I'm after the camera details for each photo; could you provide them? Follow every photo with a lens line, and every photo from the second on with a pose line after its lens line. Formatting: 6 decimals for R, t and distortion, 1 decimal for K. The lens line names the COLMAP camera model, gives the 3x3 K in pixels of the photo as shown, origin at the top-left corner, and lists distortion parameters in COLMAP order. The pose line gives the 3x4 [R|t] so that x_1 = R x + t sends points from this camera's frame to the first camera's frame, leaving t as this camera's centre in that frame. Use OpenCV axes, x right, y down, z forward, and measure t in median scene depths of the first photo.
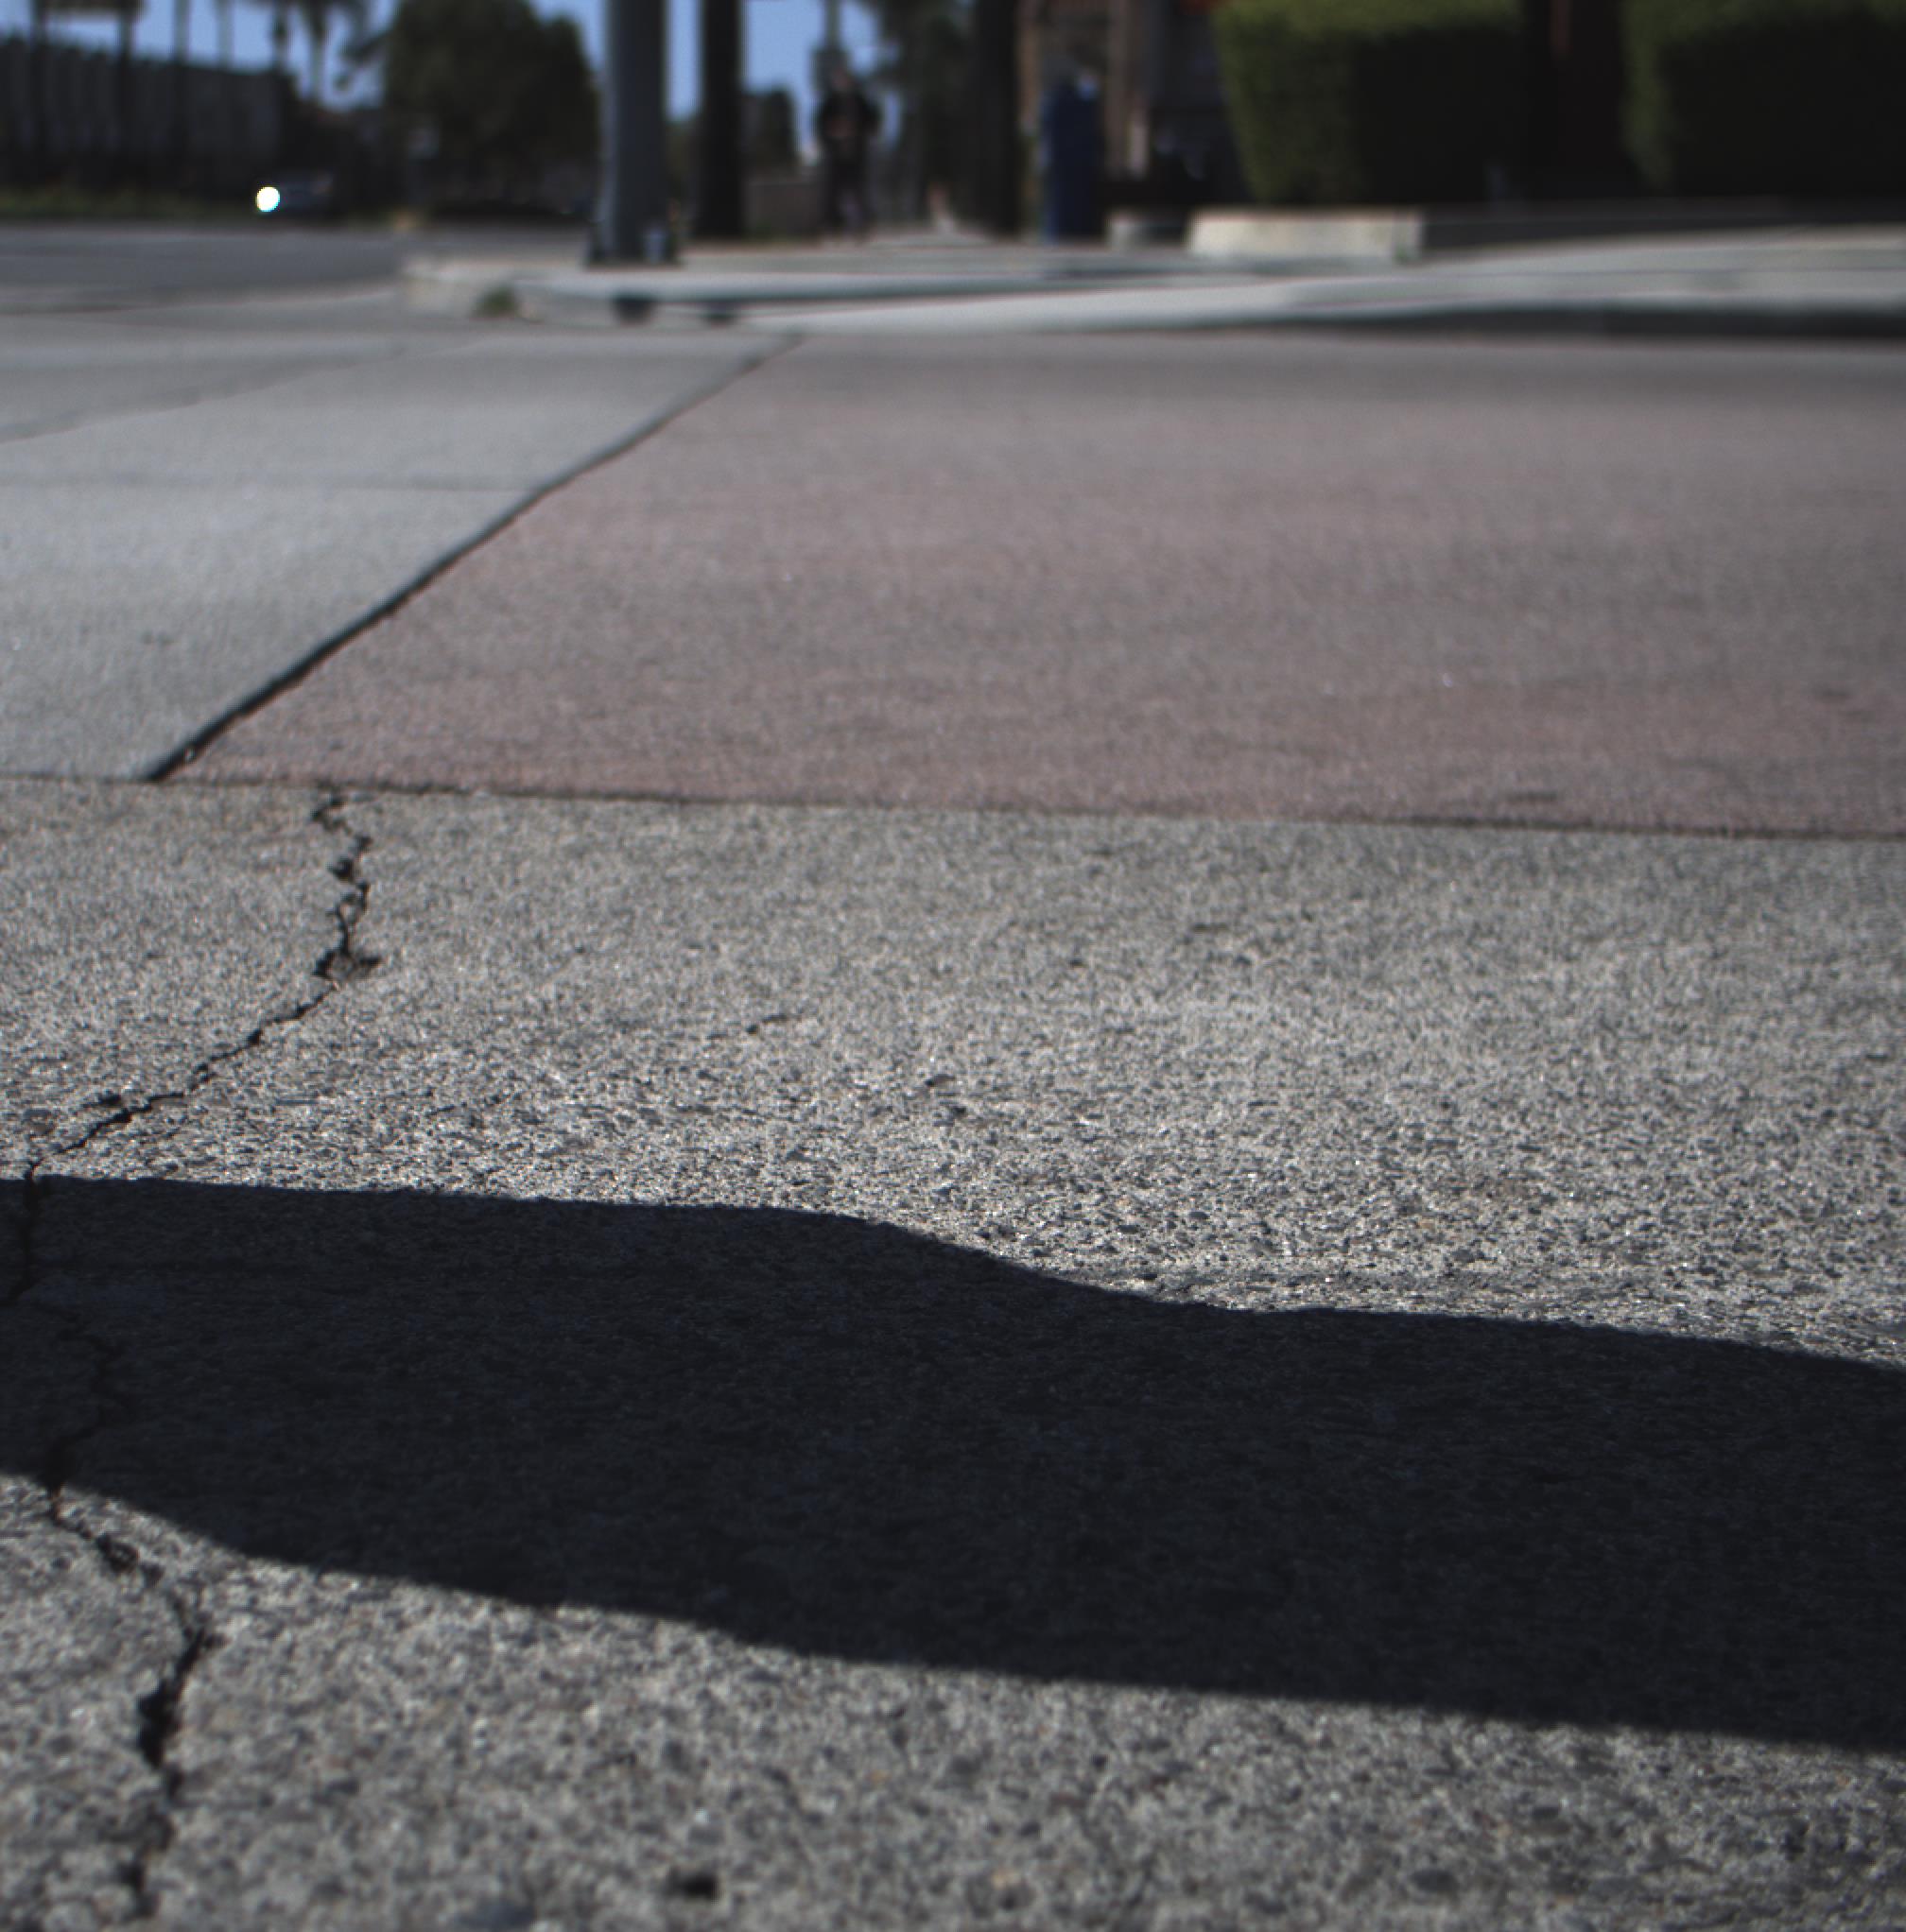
lens RADIAL K [[3920.7, 0, 769.7], [0, 3920.7, 898.4], [0, 0, 1]] dist [-0.120442, 0.567051]
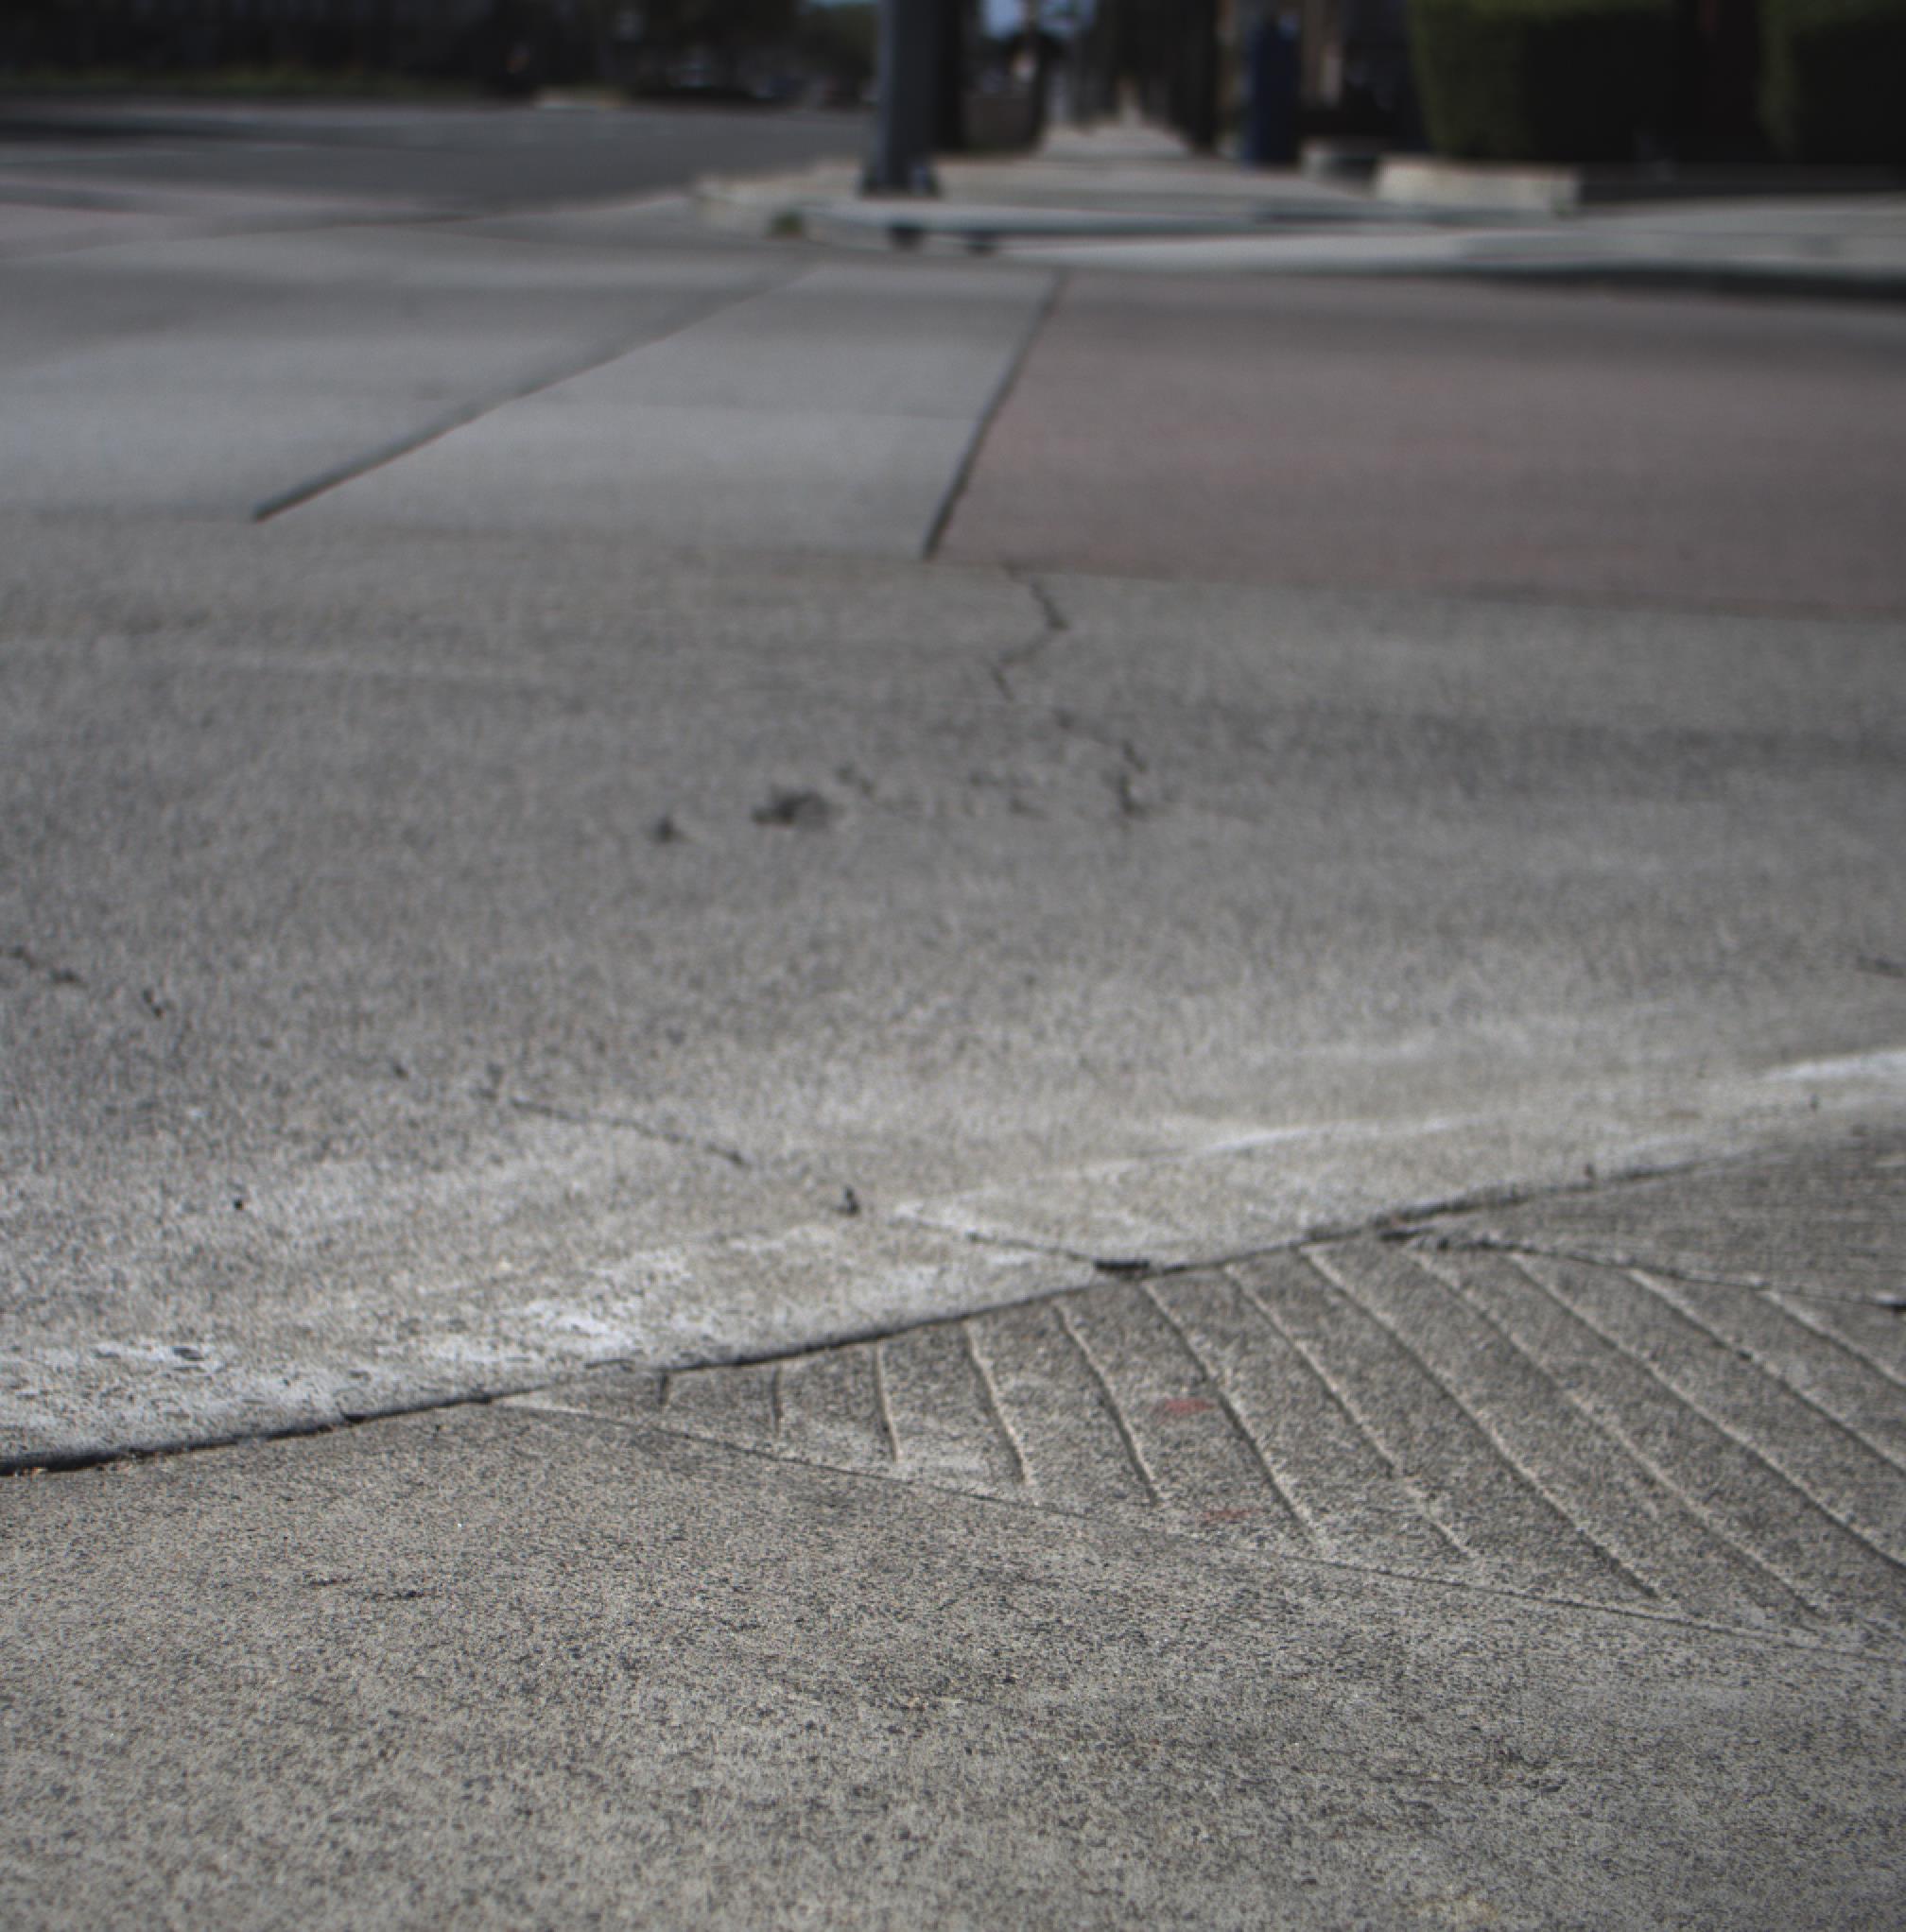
lens RADIAL K [[3920.7, 0, 769.7], [0, 3920.7, 898.4], [0, 0, 1]] dist [-0.120442, 0.567051]
pose [[0.998562, 0.036630, -0.039133, -0.019143], [-0.035418, 0.998885, 0.031216, 0.012308], [0.040233, -0.029786, 0.998746, -0.164928]]
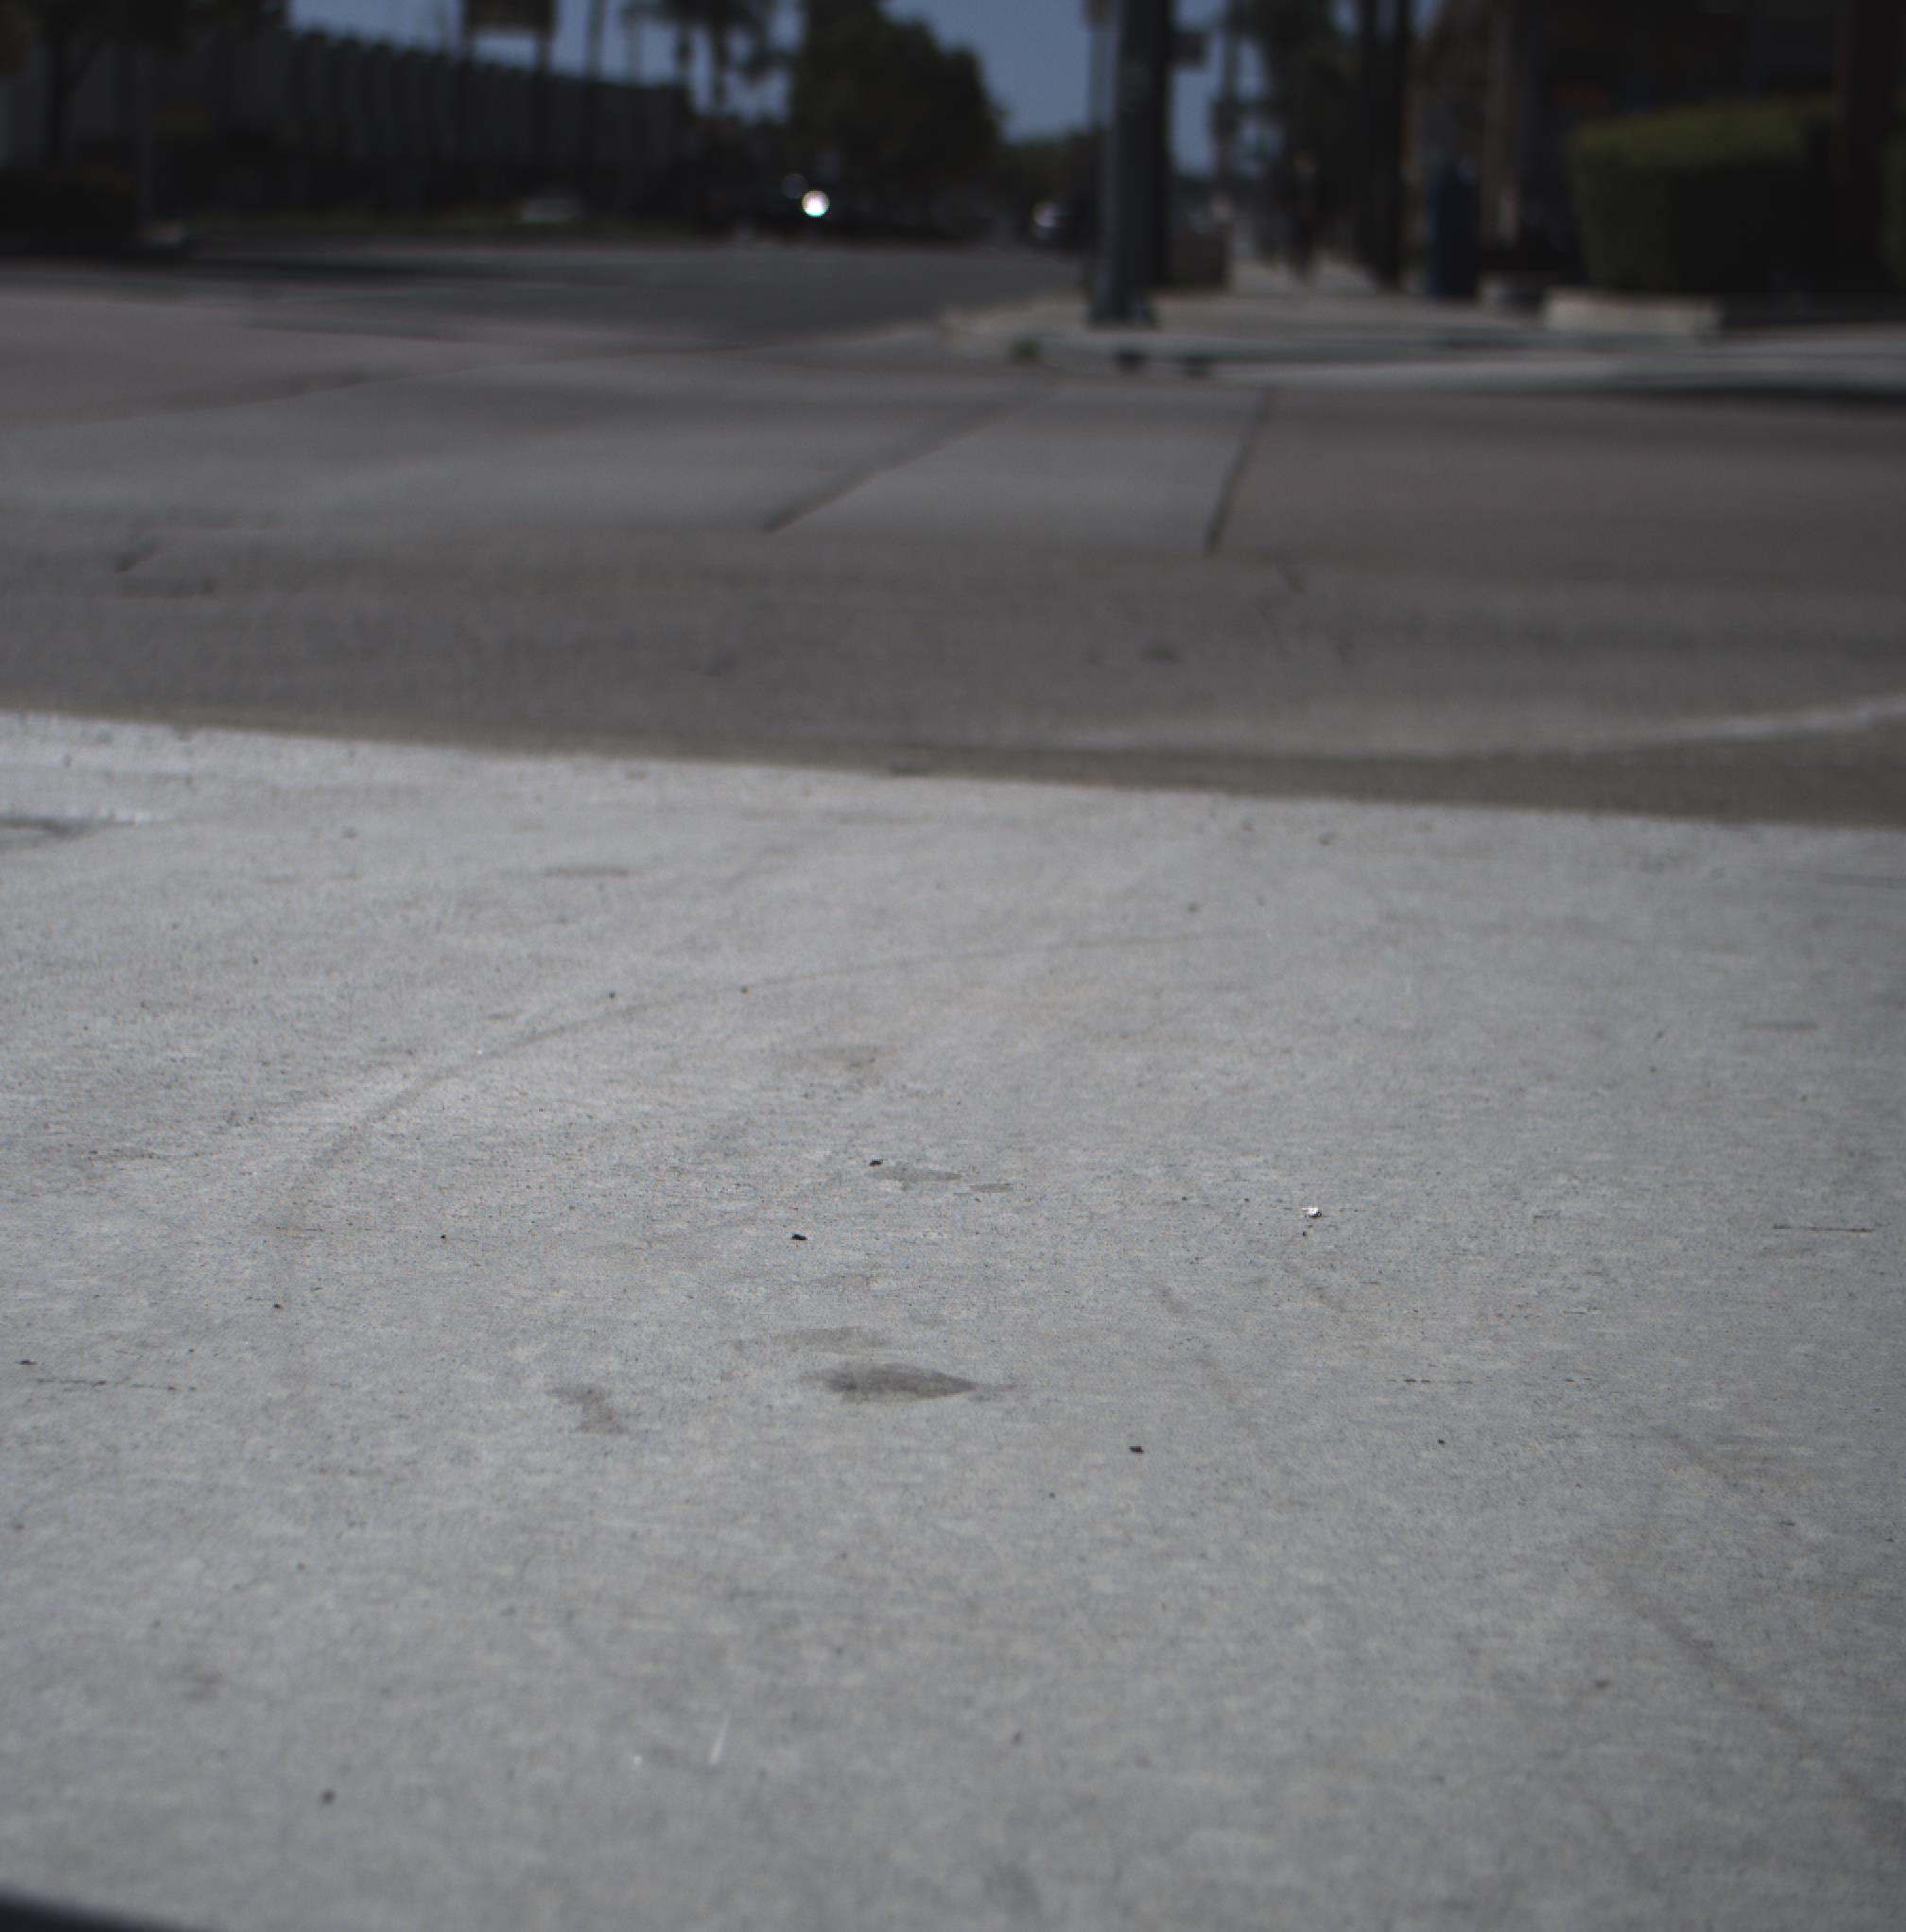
lens RADIAL K [[3920.7, 0, 769.7], [0, 3920.7, 898.4], [0, 0, 1]] dist [-0.120442, 0.567051]
pose [[0.995471, 0.038101, -0.087092, -0.029078], [-0.038337, 0.999264, -0.001036, 0.036985], [0.086989, 0.004371, 0.996200, -0.318712]]
